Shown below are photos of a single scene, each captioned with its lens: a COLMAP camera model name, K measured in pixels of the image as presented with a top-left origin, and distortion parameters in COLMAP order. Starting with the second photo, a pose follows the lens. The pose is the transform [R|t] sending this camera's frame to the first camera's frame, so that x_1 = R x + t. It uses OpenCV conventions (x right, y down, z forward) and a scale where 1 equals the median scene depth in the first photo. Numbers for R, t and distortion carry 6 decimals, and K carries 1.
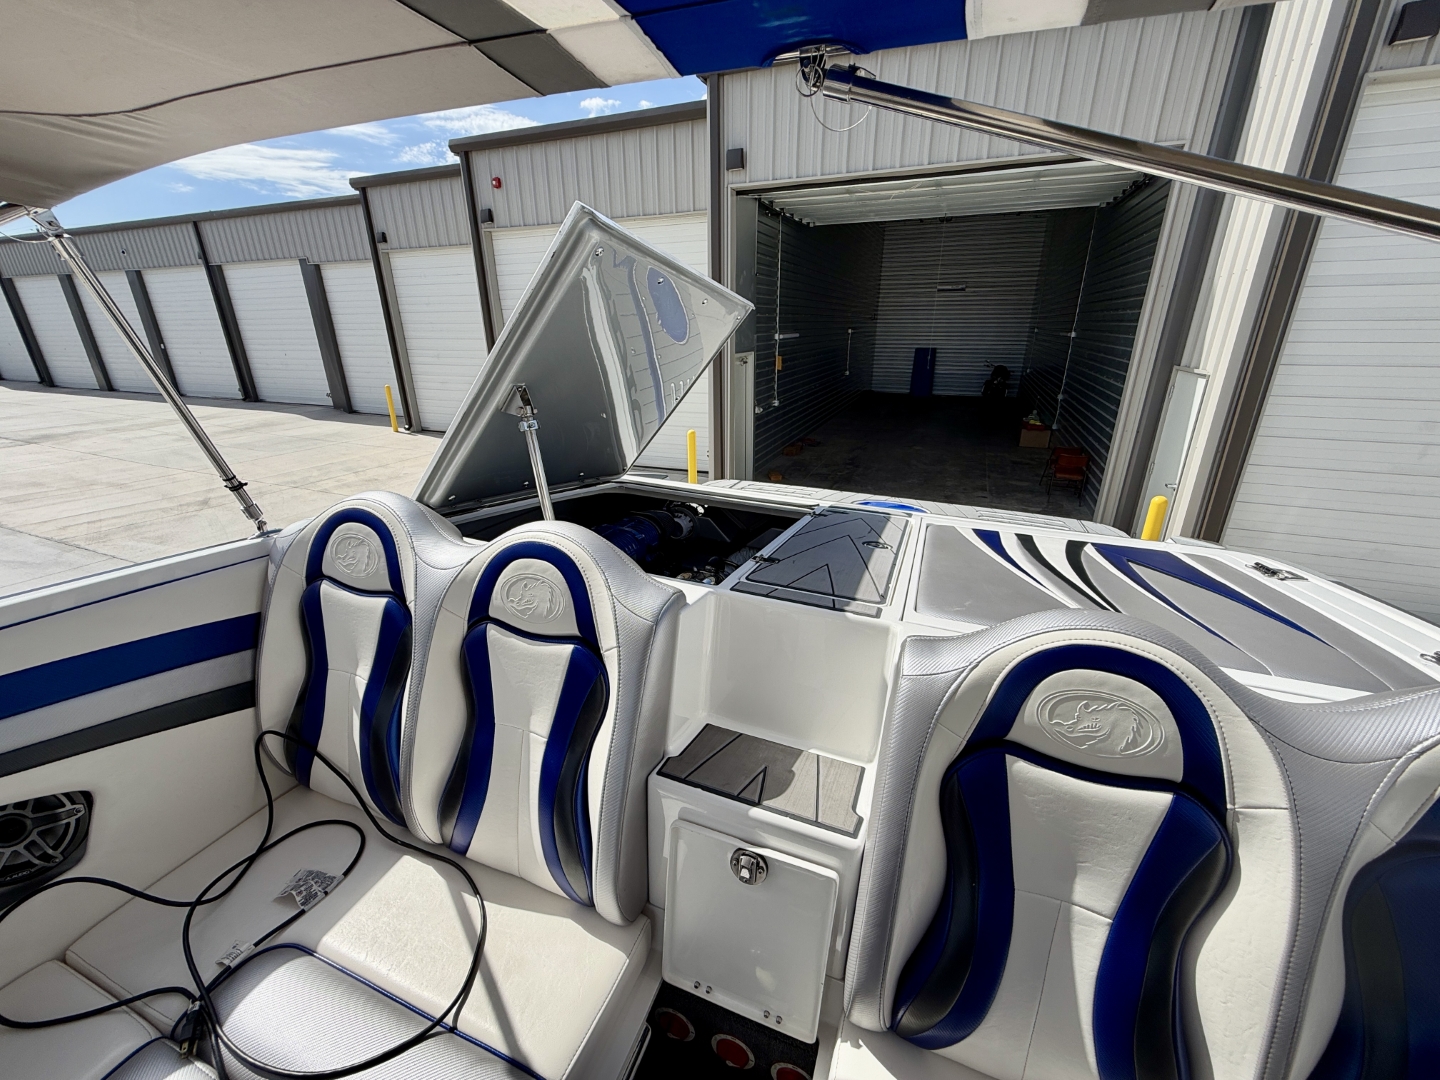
lens RADIAL K [[575.5, 0, 716.5], [0, 575.5, 541.2], [0, 0, 1]] dist [-0.000394, 0.000188]
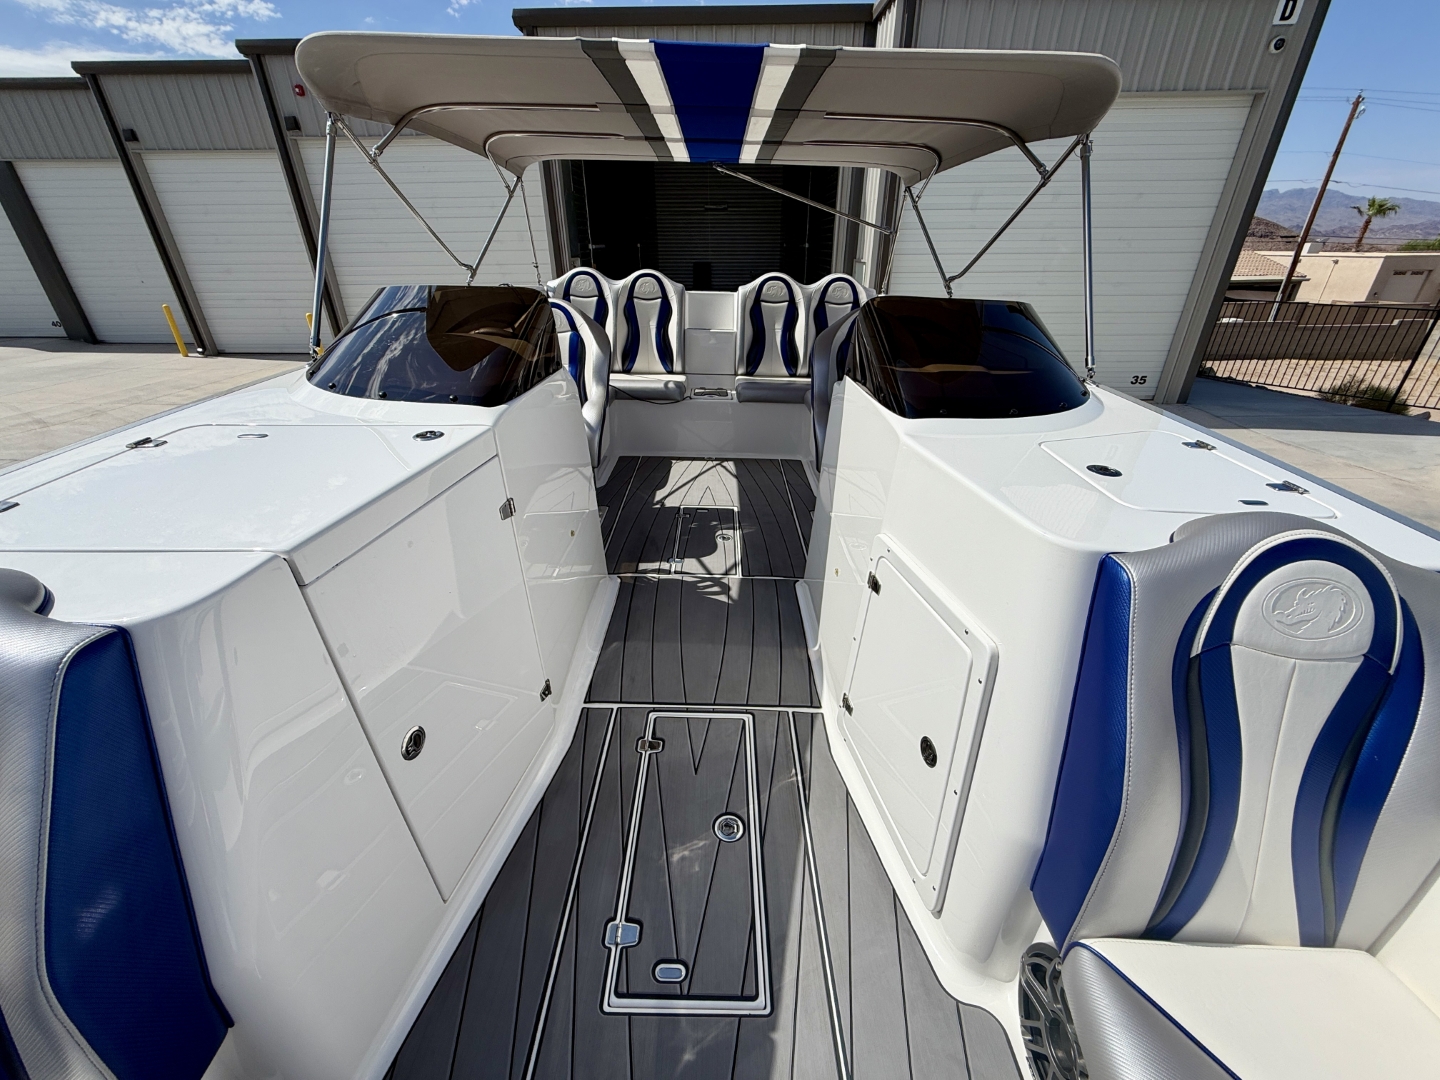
lens RADIAL K [[575.5, 0, 715.3], [0, 575.5, 542.1], [0, 0, 1]] dist [-0.000394, 0.000188]
pose [[0.934276, -0.162870, 0.317178, -0.193635], [0.125383, 0.982832, 0.135357, 0.181120], [-0.333778, -0.086692, 0.938657, -0.404265]]
